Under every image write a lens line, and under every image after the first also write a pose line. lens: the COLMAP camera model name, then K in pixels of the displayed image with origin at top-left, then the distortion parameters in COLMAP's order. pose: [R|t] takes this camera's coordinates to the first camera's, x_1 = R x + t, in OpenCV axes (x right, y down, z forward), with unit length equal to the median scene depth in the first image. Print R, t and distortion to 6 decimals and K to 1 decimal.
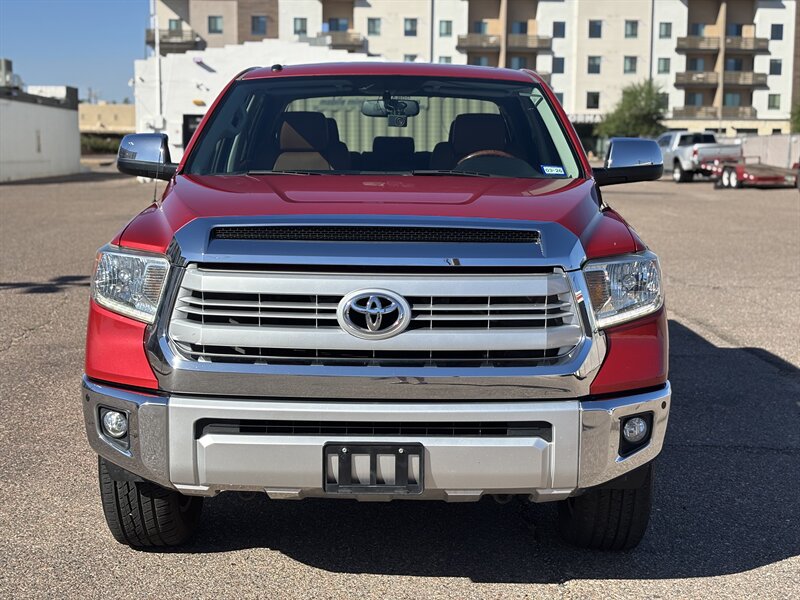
lens RADIAL K [[1200.7, 0, 398.2], [0, 1200.7, 313.8], [0, 0, 1]] dist [0.251672, -0.951962]
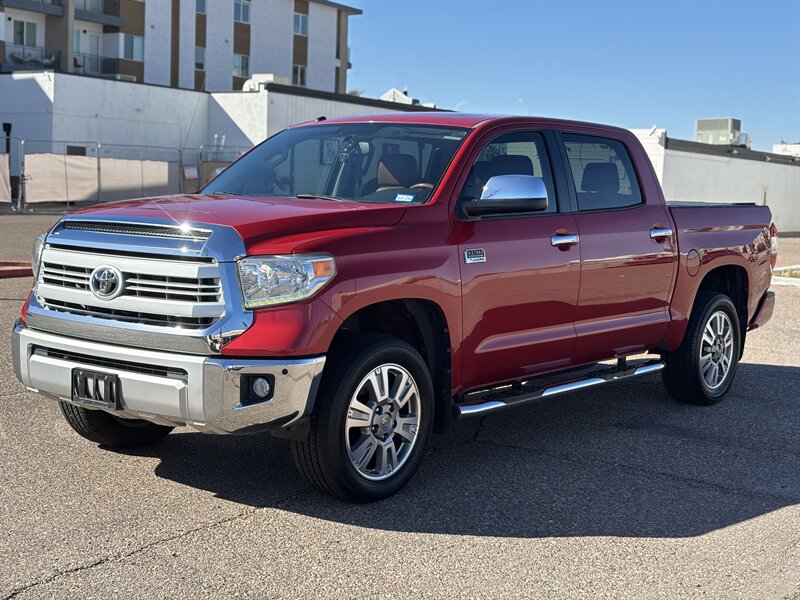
lens RADIAL K [[1200.7, 0, 398.2], [0, 1200.7, 313.8], [0, 0, 1]] dist [0.251672, -0.951962]
pose [[0.793653, 0.078739, -0.603253, 1.133837], [-0.107671, 0.994115, -0.011898, 0.016988], [0.598766, 0.074396, 0.797461, 0.045138]]
